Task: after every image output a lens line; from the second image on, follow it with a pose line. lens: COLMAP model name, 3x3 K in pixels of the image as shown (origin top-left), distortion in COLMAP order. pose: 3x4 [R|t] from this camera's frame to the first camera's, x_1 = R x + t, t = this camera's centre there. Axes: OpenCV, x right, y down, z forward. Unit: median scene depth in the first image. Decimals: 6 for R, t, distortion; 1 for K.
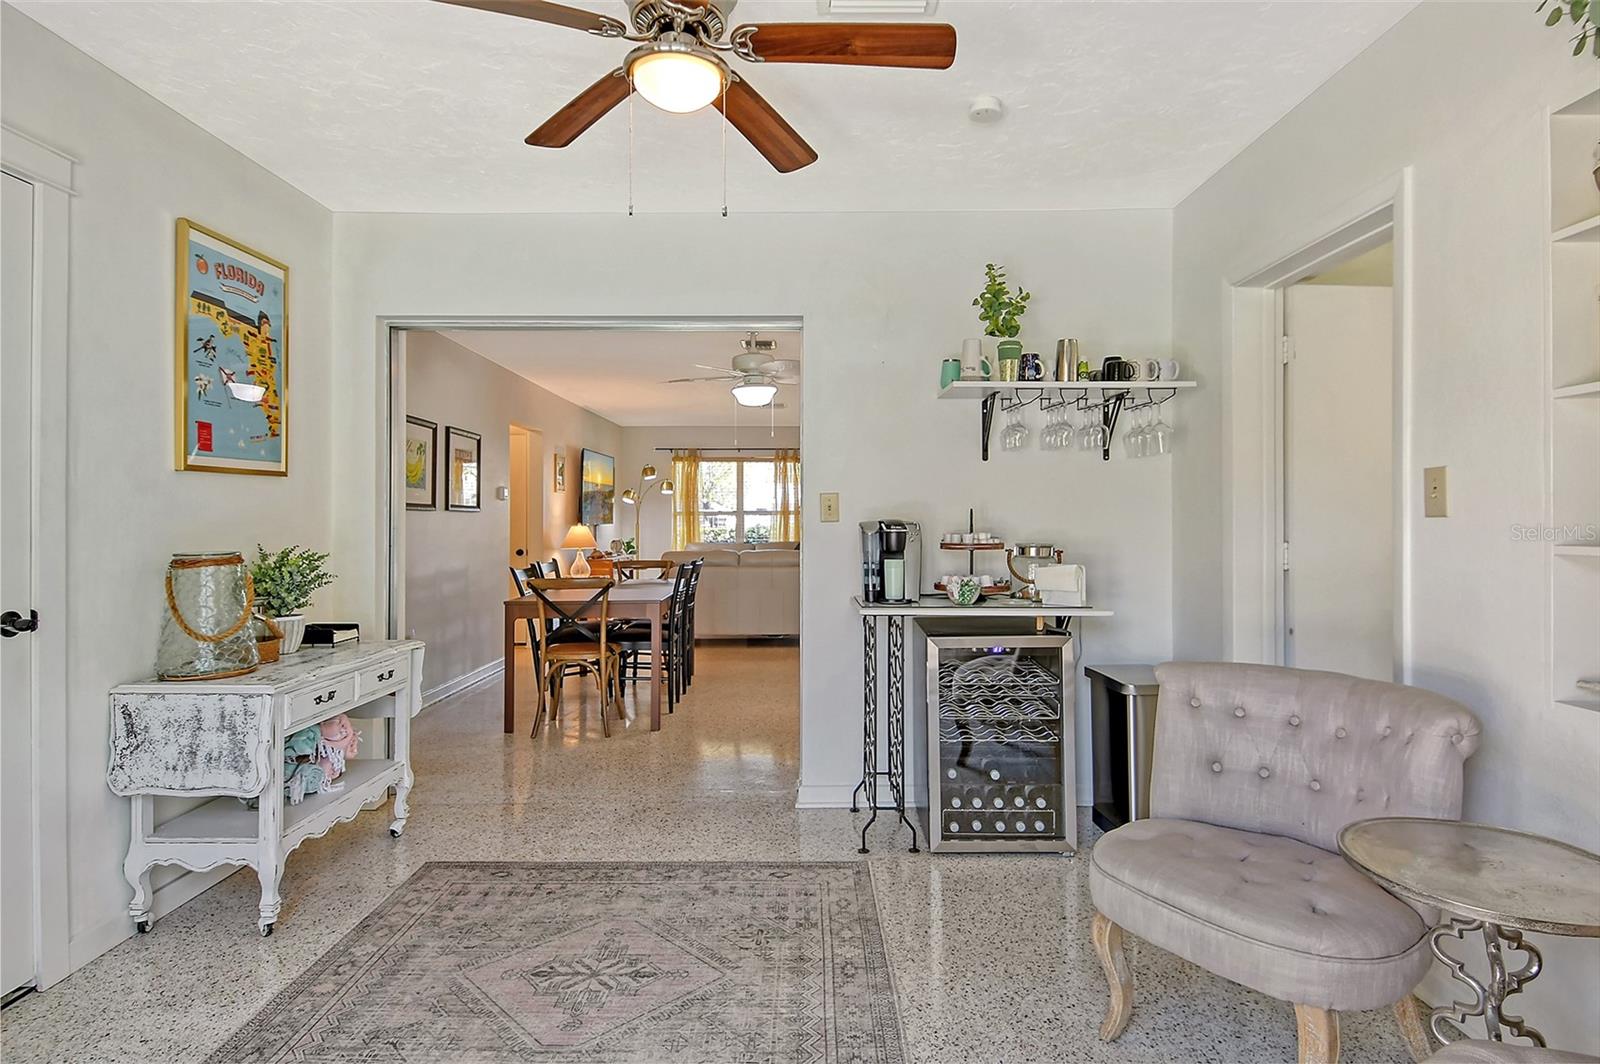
lens RADIAL K [[849.7, 0, 796.3], [0, 849.7, 526.6], [0, 0, 1]] dist [-0.000462, -0.000846]
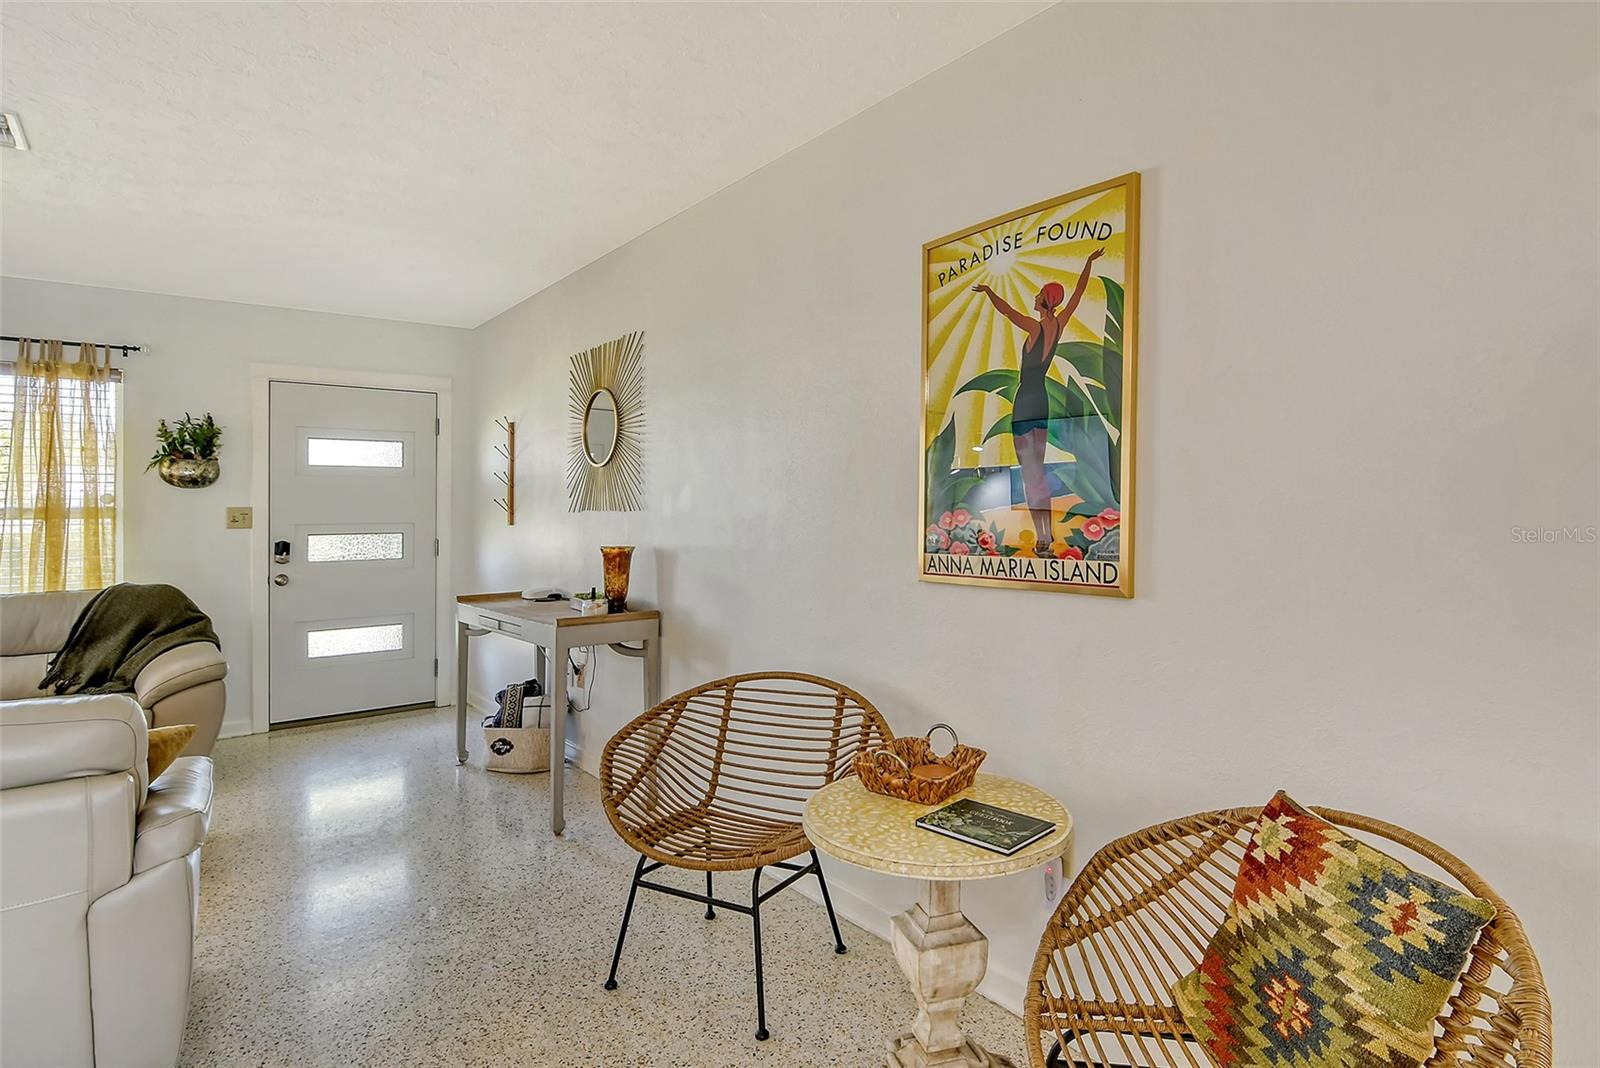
lens RADIAL K [[864.3, 0, 800.7], [0, 864.3, 516.4], [0, 0, 1]] dist [0.032988, -0.001307]
pose [[0.794336, -0.010826, 0.607382, 0.048667], [0.014730, 0.999890, -0.001441, -0.038481], [-0.607300, 0.010092, 0.794408, 2.070286]]
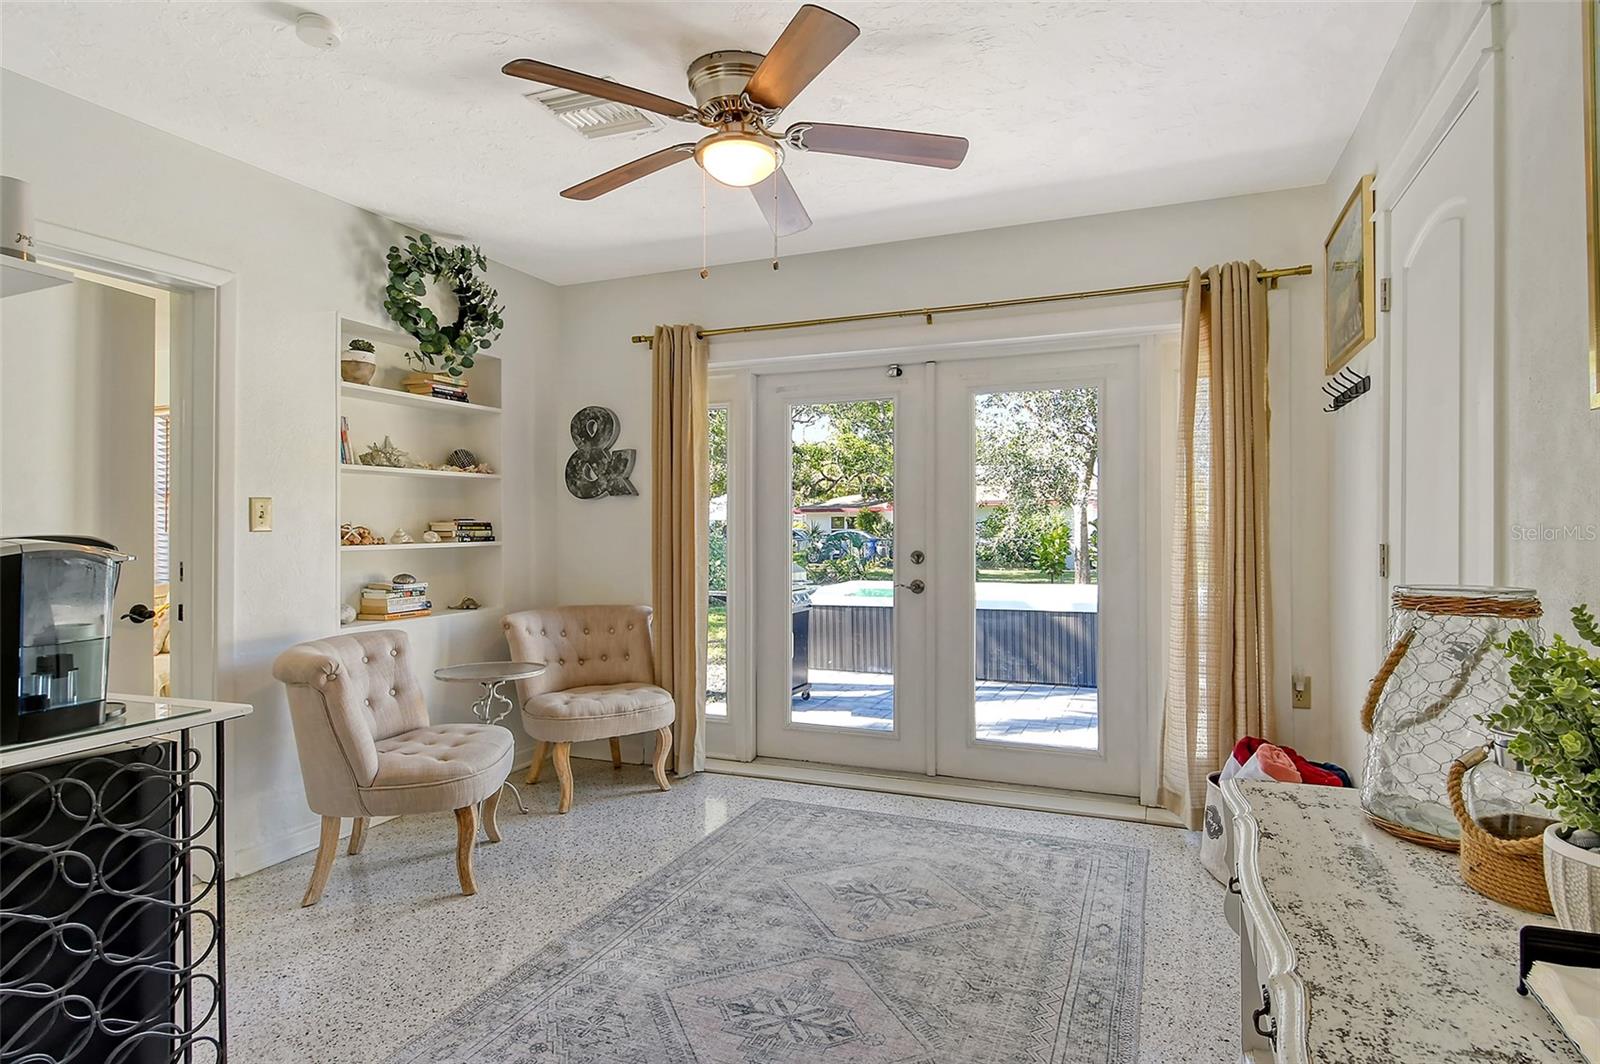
lens RADIAL K [[864.3, 0, 800.7], [0, 864.3, 514.4], [0, 0, 1]] dist [0.032988, -0.001307]
pose [[-0.923596, 0.009163, 0.383259, -0.498513], [0.008429, 0.999958, -0.003592, -0.013580], [-0.383275, -0.000087, -0.923634, 1.506994]]
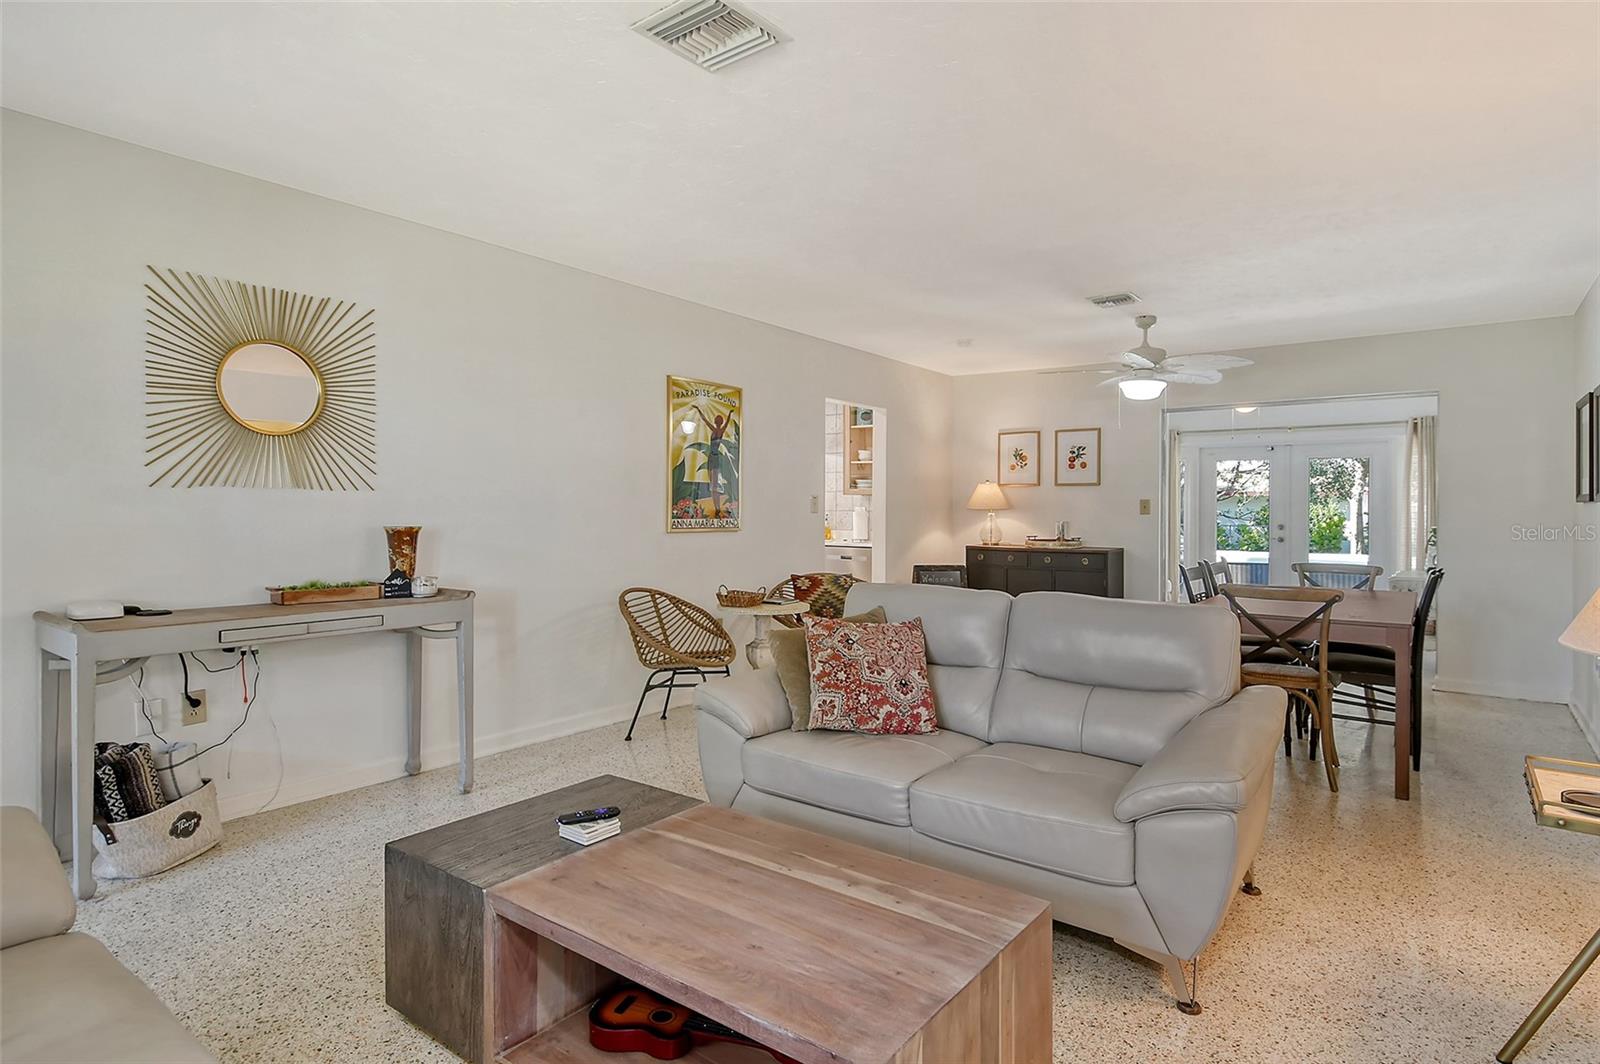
lens RADIAL K [[840.0, 0, 788.8], [0, 840.0, 505.5], [0, 0, 1]] dist [0.007499, 0.000214]
pose [[-0.783099, -0.004217, 0.621883, -0.677838], [-0.003023, 0.999991, 0.002975, -0.036273], [-0.621890, 0.000450, -0.783105, 4.019664]]
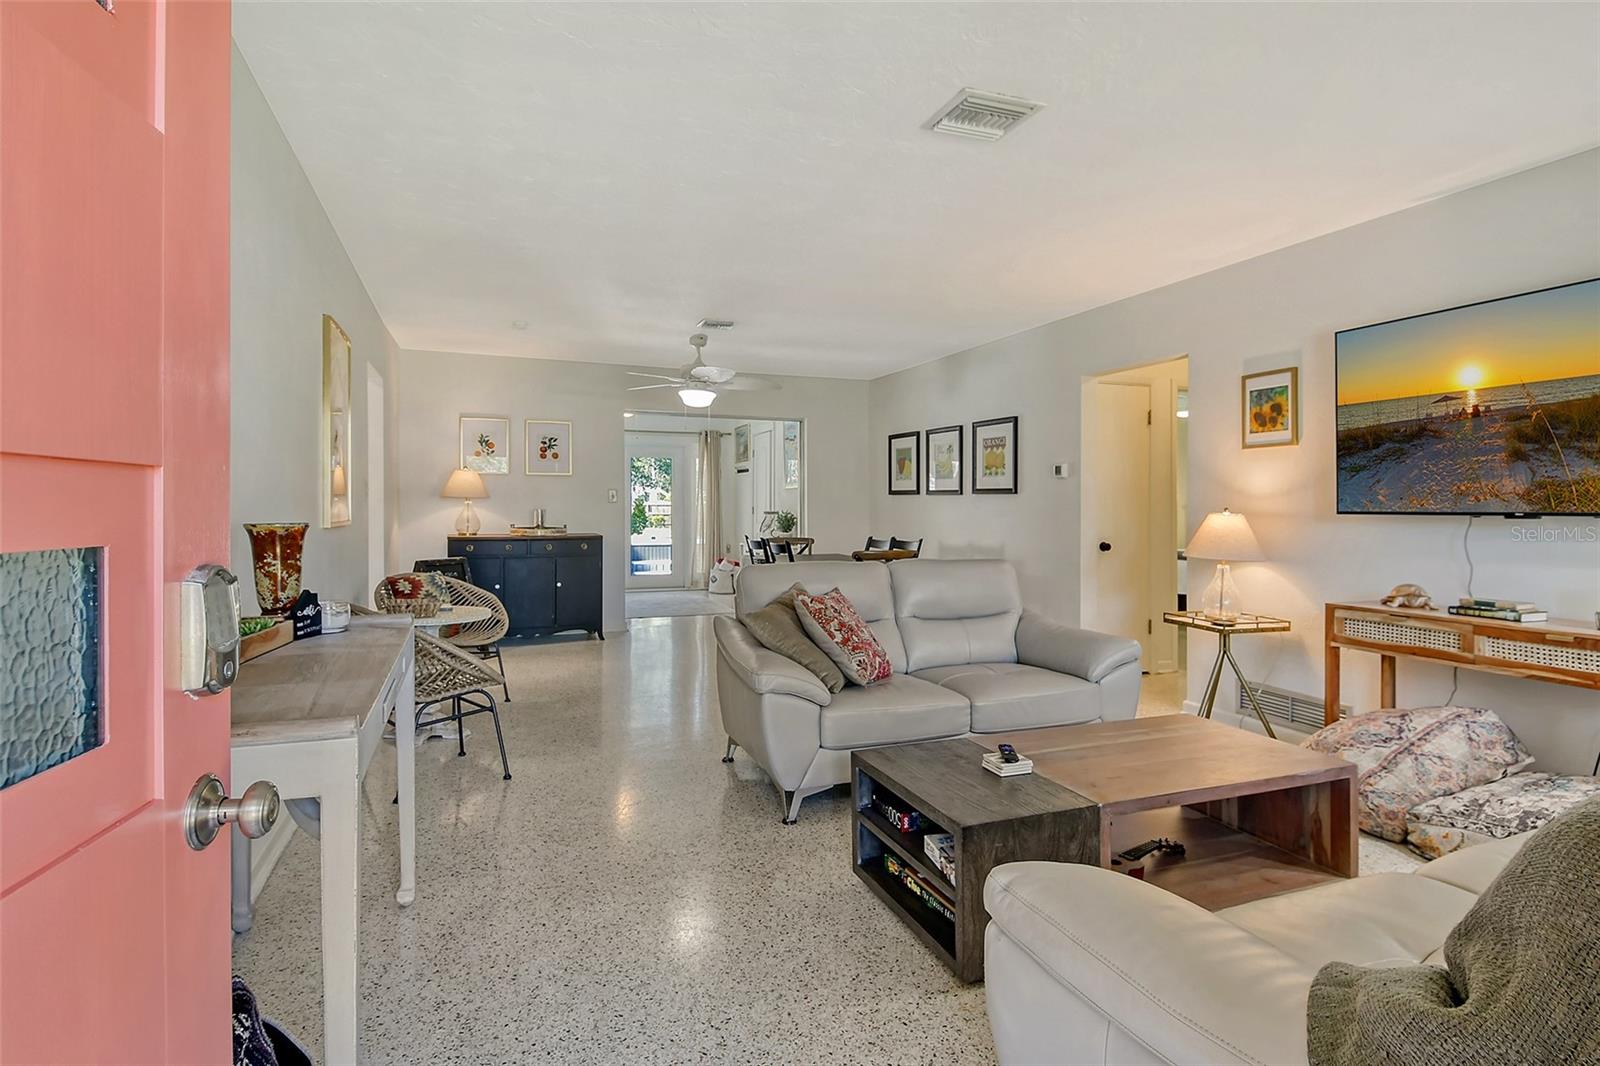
lens RADIAL K [[864.3, 0, 800.7], [0, 864.3, 515.4], [0, 0, 1]] dist [0.032988, -0.001307]
pose [[-0.938151, 0.000137, -0.346227, 0.484381], [-0.007491, 0.999758, 0.020695, -0.026573], [0.346146, 0.022009, -0.937922, 4.334773]]
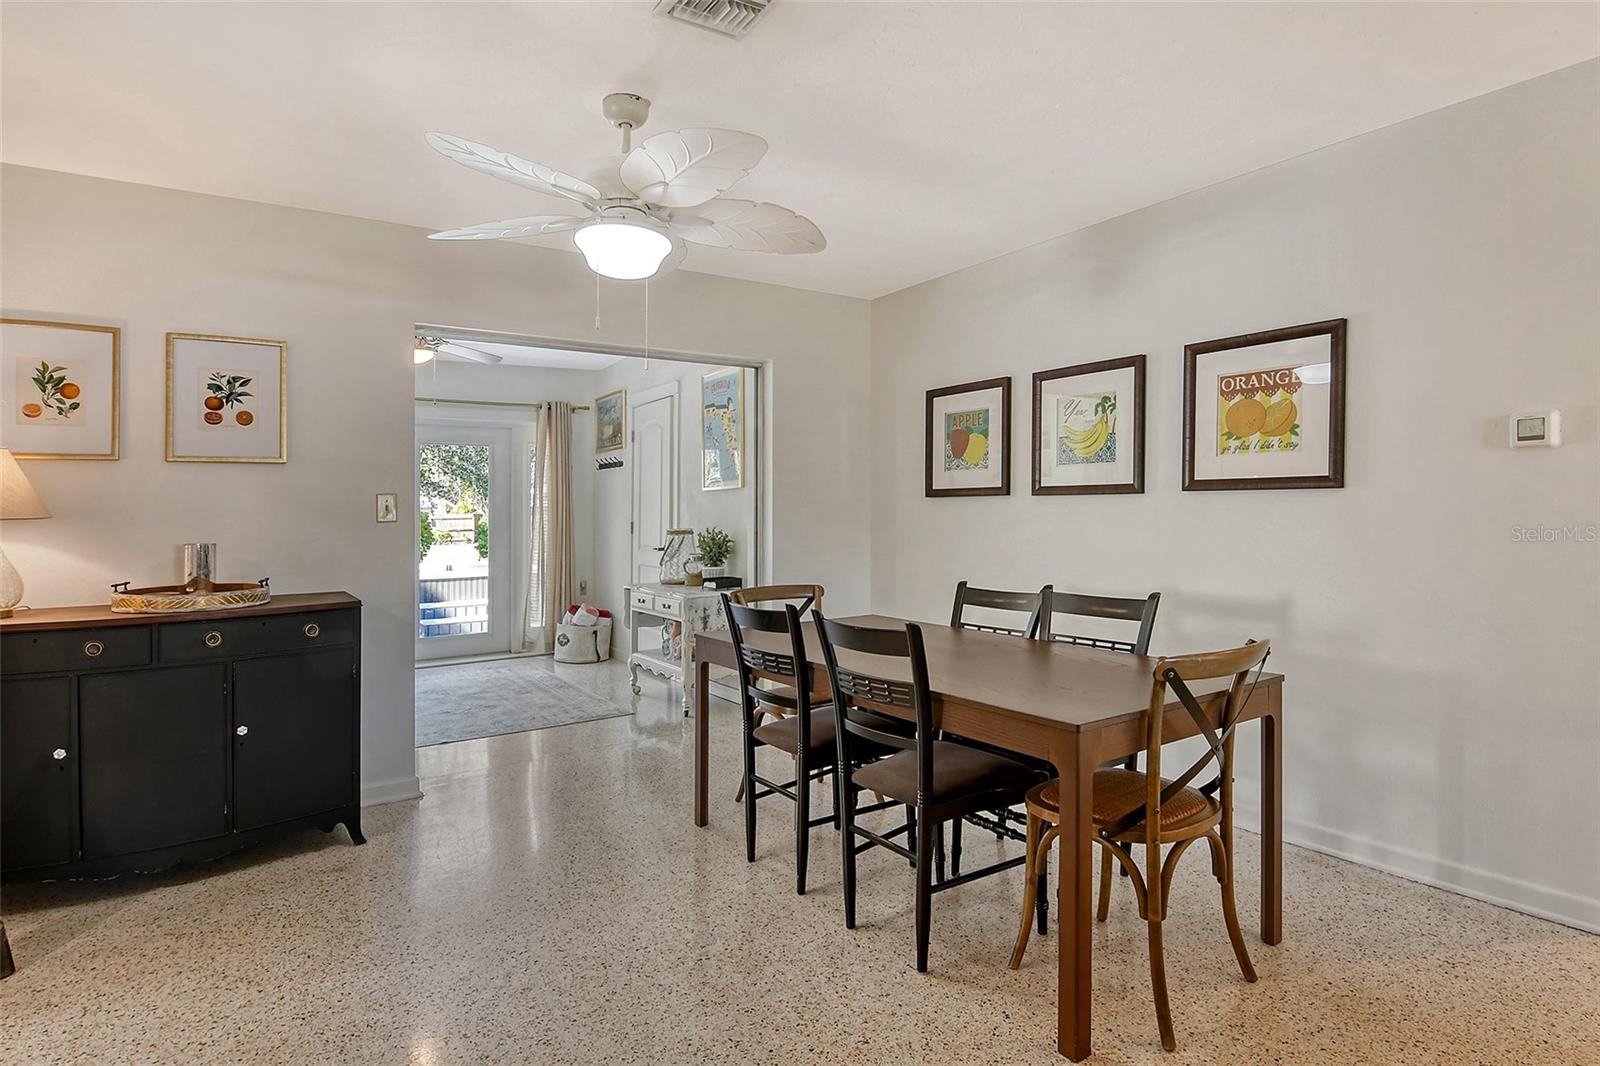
lens RADIAL K [[859.3, 0, 835.6], [0, 859.3, 478.9], [0, 0, 1]] dist [-0.030116, -0.001781]
pose [[-0.811938, -0.009169, -0.583671, 0.271571], [0.010614, 0.999479, -0.030465, -0.024259], [0.583647, -0.030931, -0.811418, 2.841448]]
